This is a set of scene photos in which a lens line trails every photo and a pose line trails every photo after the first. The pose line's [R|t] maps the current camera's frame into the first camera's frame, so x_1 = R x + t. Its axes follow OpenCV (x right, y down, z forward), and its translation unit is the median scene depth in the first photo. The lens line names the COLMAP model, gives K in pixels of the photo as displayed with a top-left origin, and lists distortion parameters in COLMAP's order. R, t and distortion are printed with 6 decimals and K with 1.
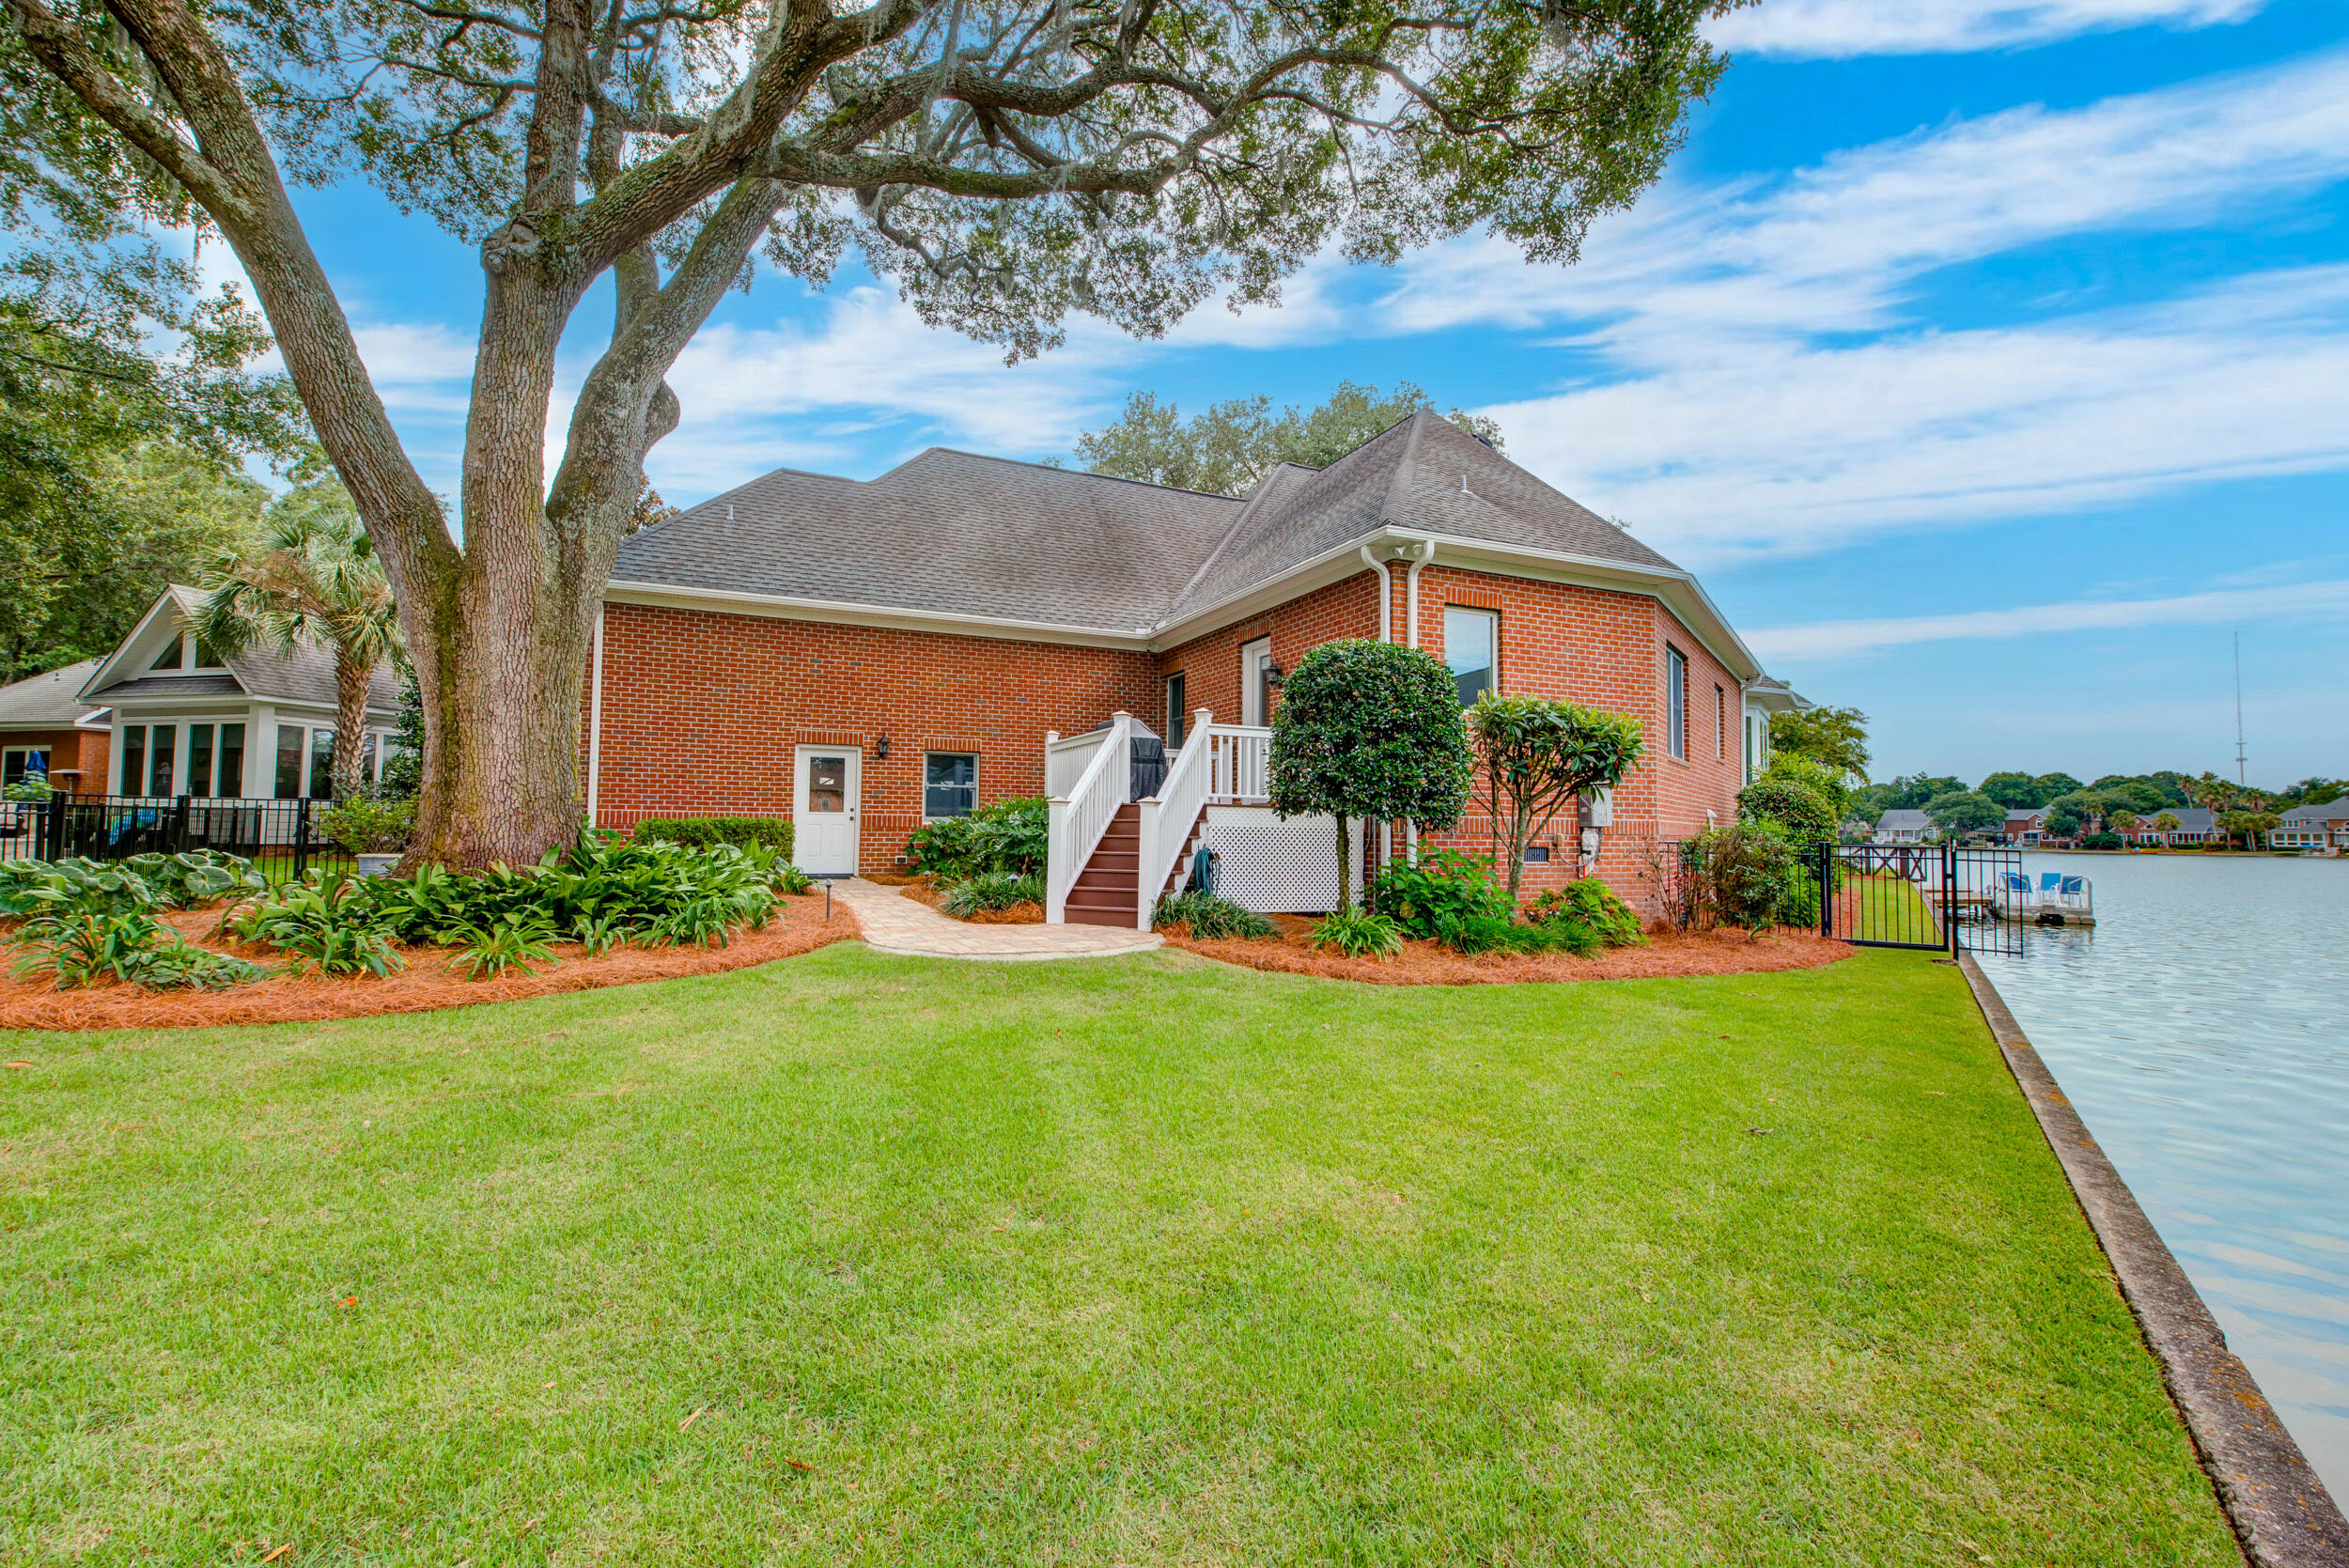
lens RADIAL K [[900.1, 0, 1133.0], [0, 900.1, 776.1], [0, 0, 1]] dist [0.001688, -0.000480]
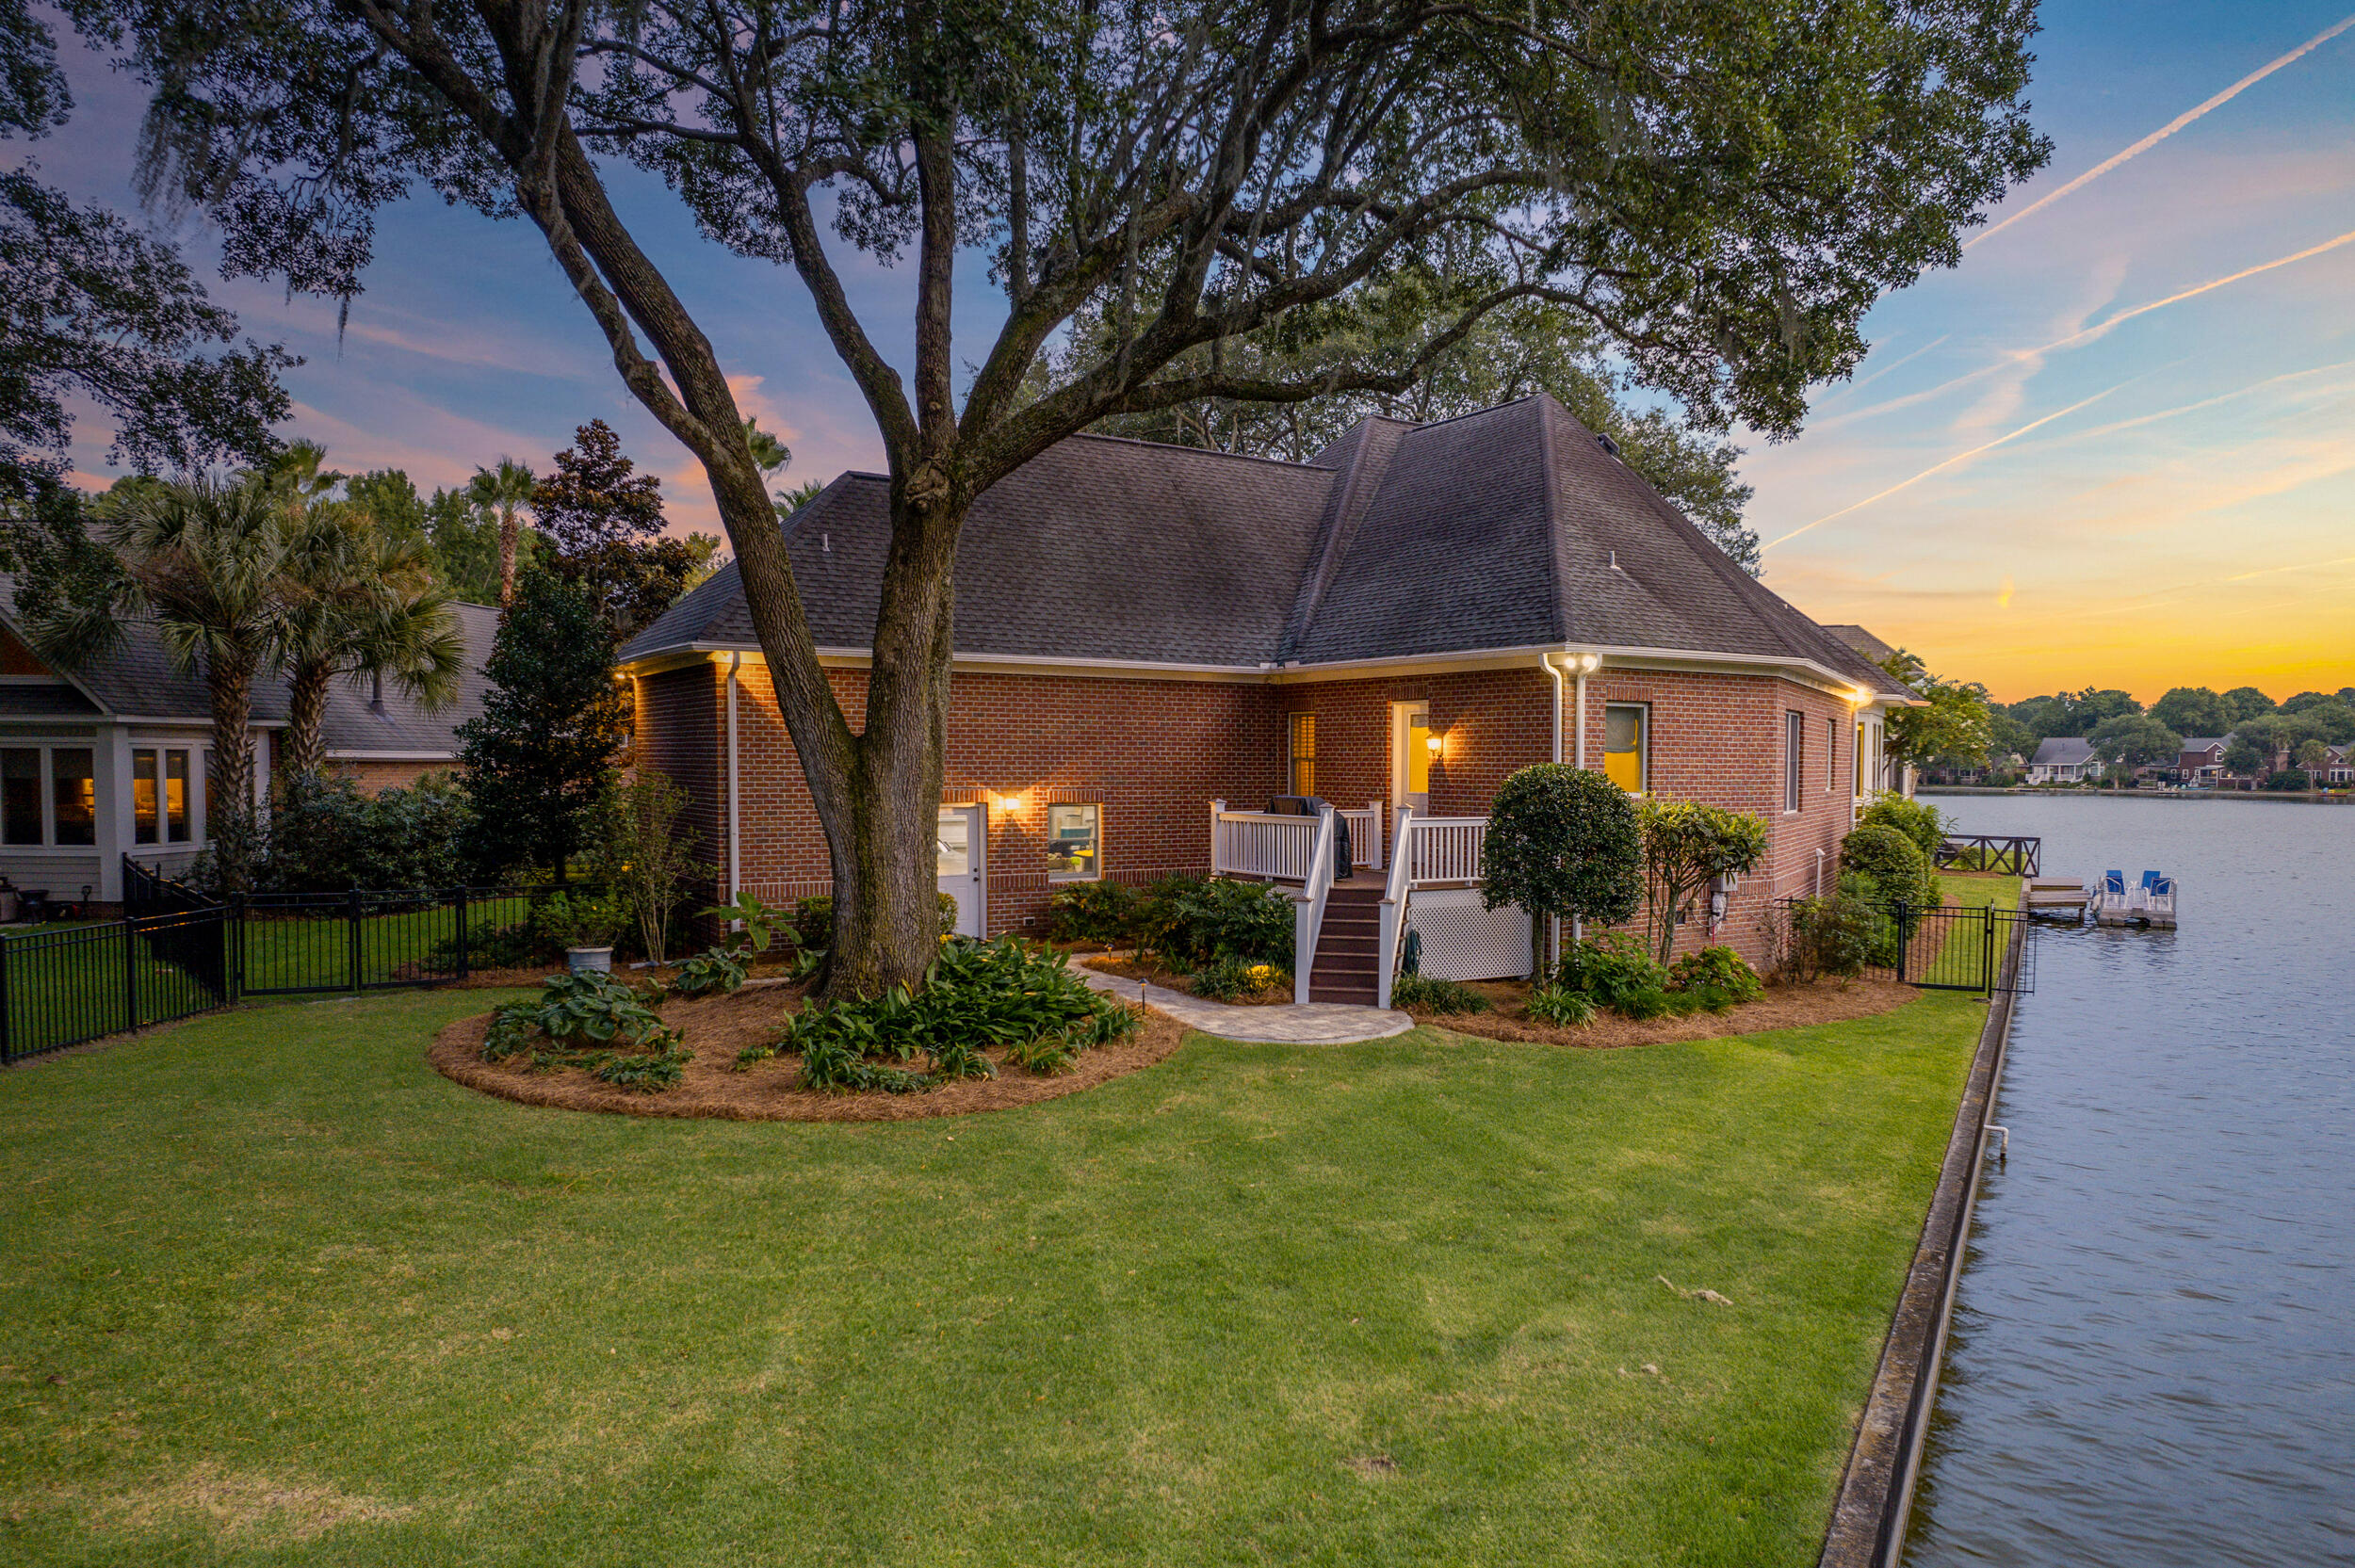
lens RADIAL K [[1435.1, 0, 1176.2], [0, 1435.1, 814.0], [0, 0, 1]] dist [-0.079265, 0.057468]
pose [[0.990367, -0.017987, 0.137296, -0.363198], [0.005032, 0.995547, 0.094131, -0.187982], [-0.138378, -0.092533, 0.986047, -0.579059]]
